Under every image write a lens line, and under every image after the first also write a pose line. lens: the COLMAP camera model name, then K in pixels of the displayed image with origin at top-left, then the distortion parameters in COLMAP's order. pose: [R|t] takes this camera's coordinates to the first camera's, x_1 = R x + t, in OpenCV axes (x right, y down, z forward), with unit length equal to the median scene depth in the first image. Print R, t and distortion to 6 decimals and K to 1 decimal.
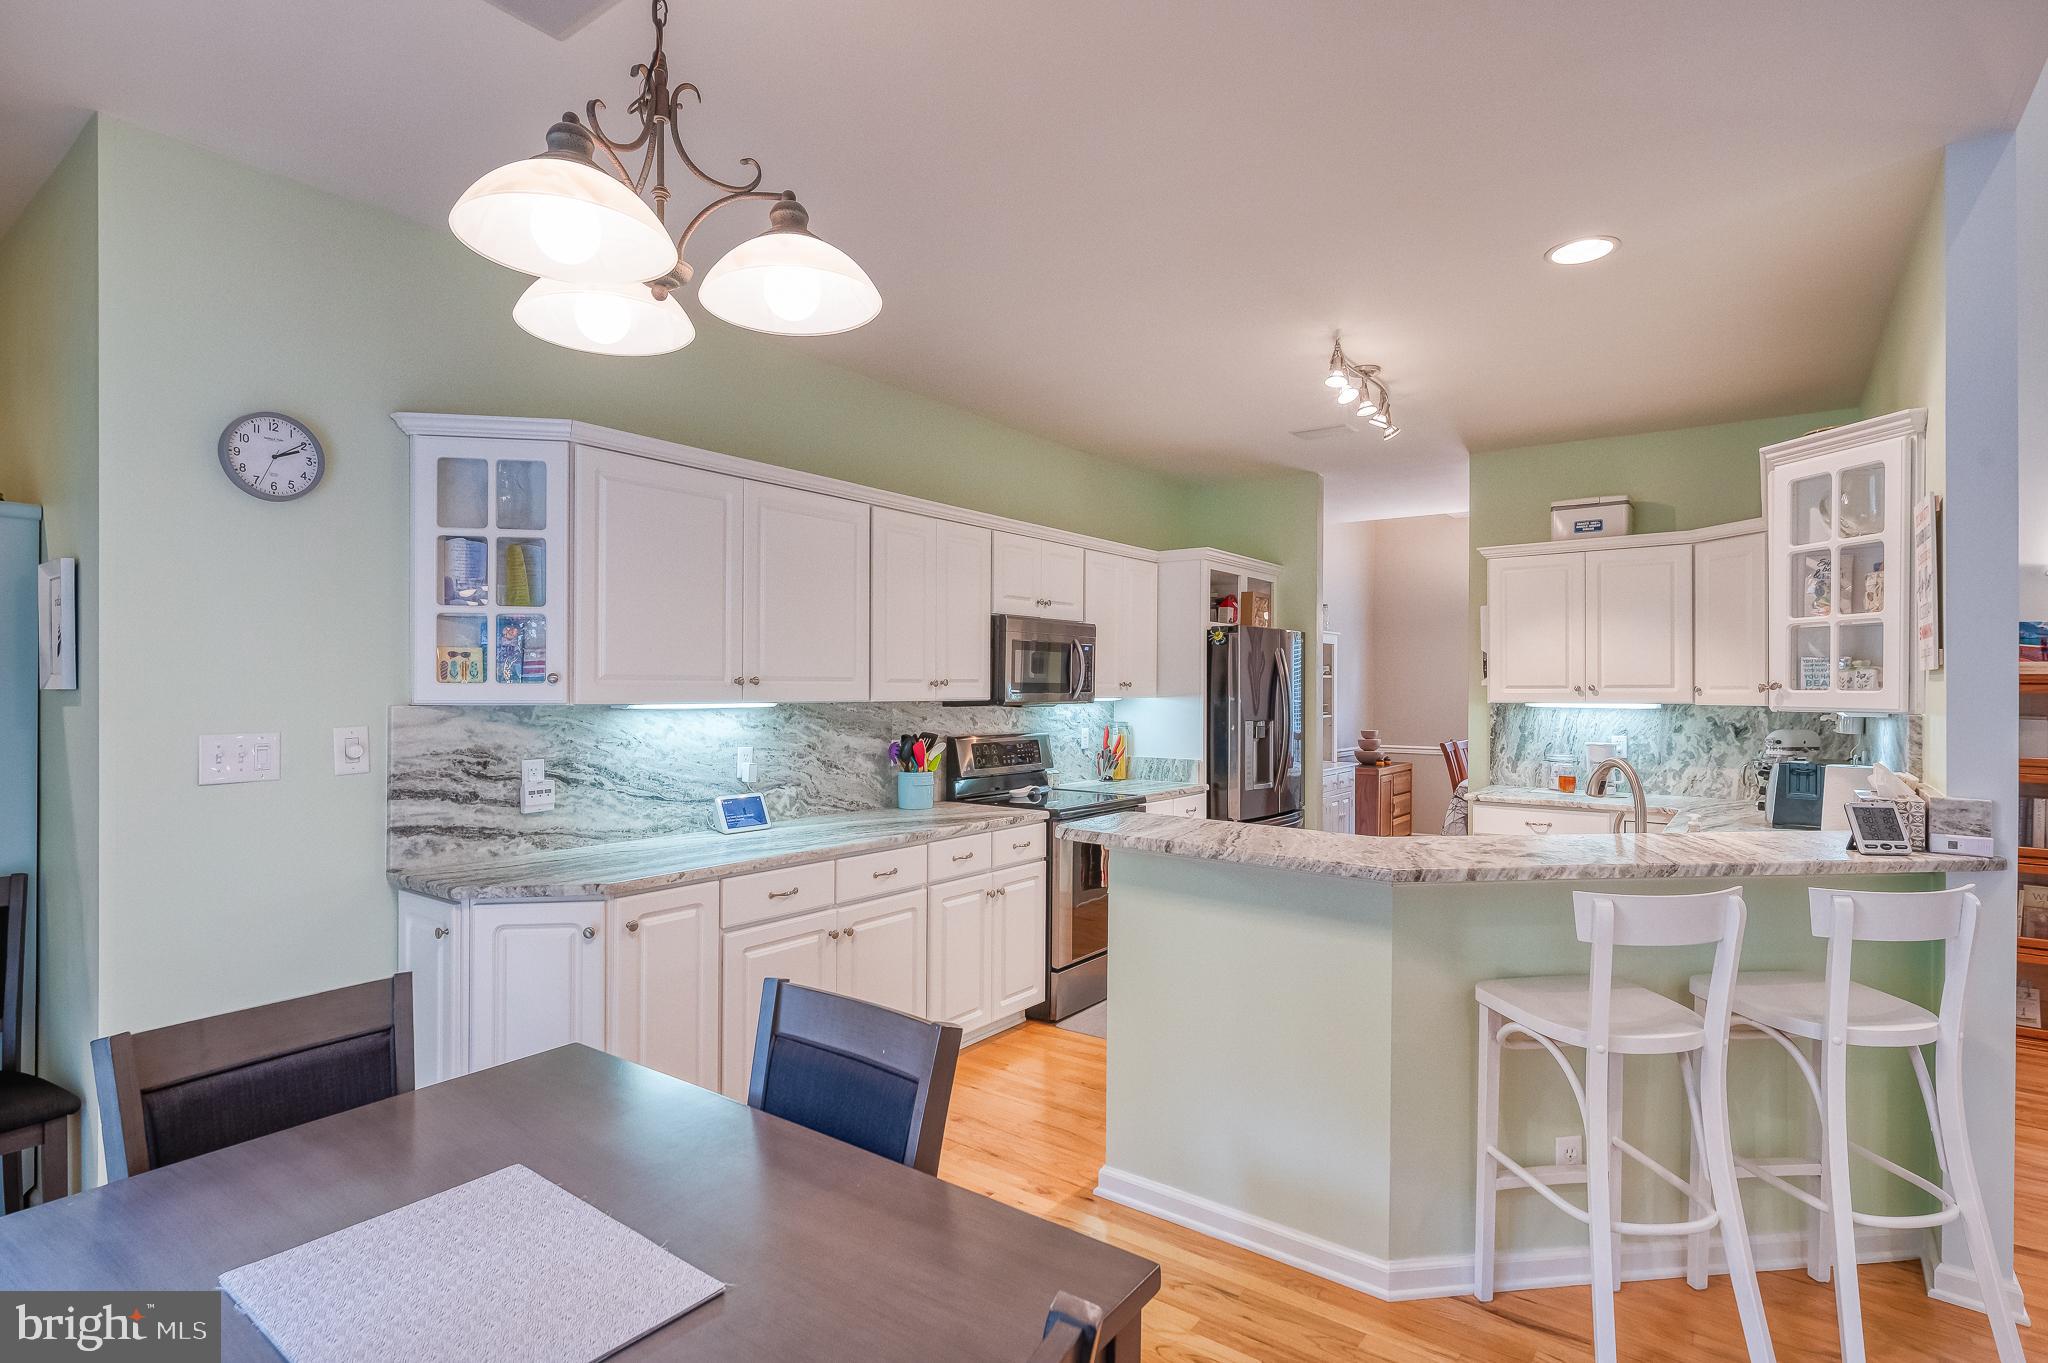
lens RADIAL K [[994.5, 0, 1022.8], [0, 994.5, 690.4], [0, 0, 1]] dist [0.000316, 0.002152]
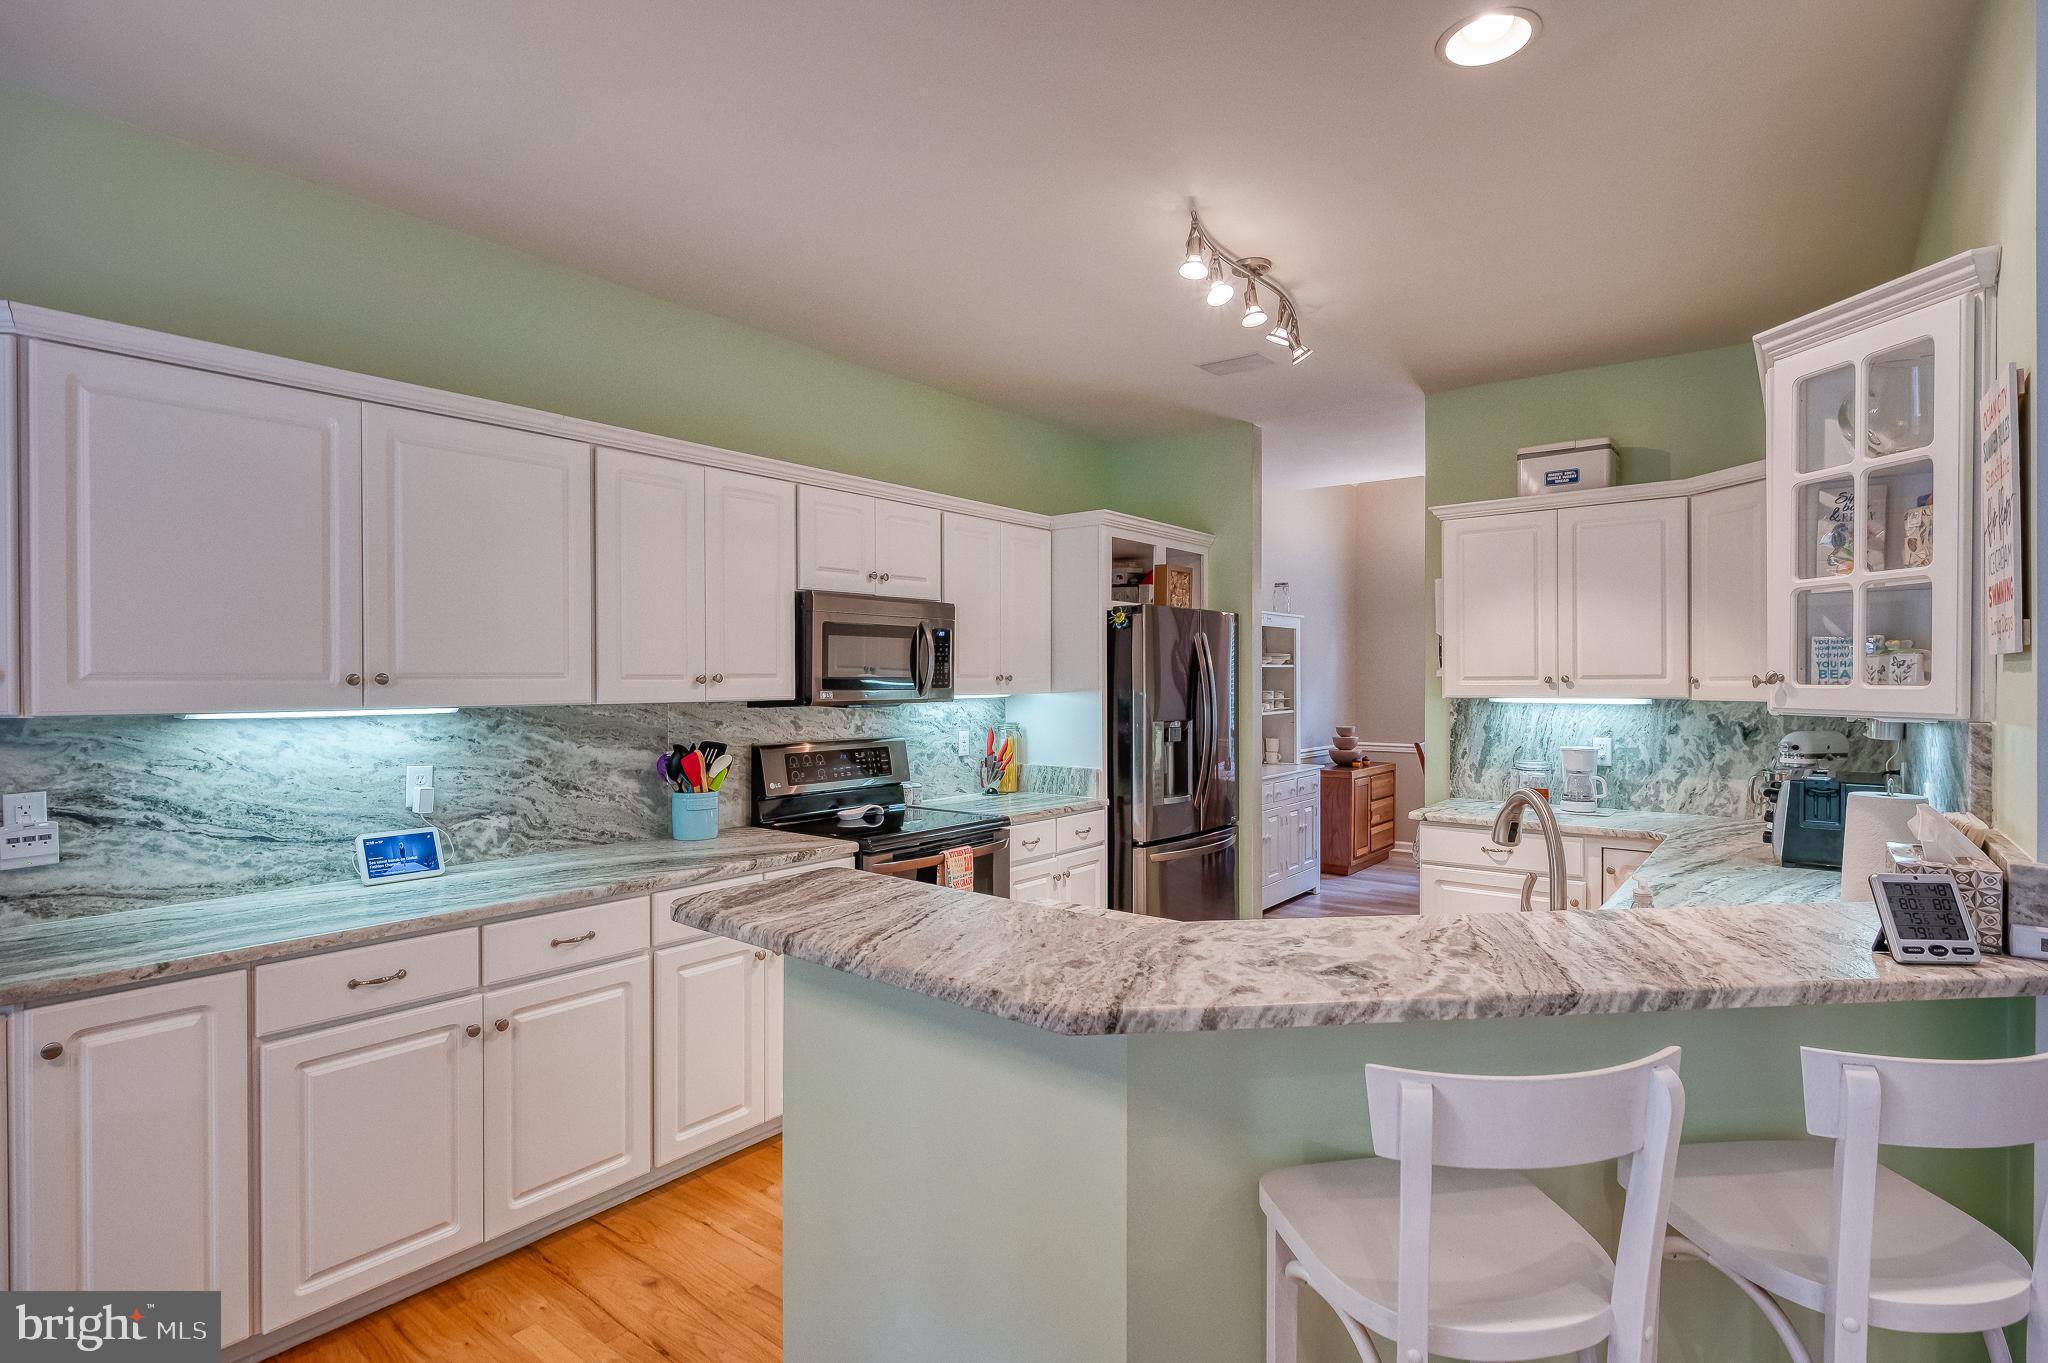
lens RADIAL K [[1041.2, 0, 1026.1], [0, 1041.2, 689.4], [0, 0, 1]] dist [-0.000215, 0.000981]
pose [[0.999981, -0.006177, -0.000354, 0.190528], [0.006179, 0.999952, 0.007550, -0.004478], [0.000307, -0.007552, 0.999971, 0.223345]]
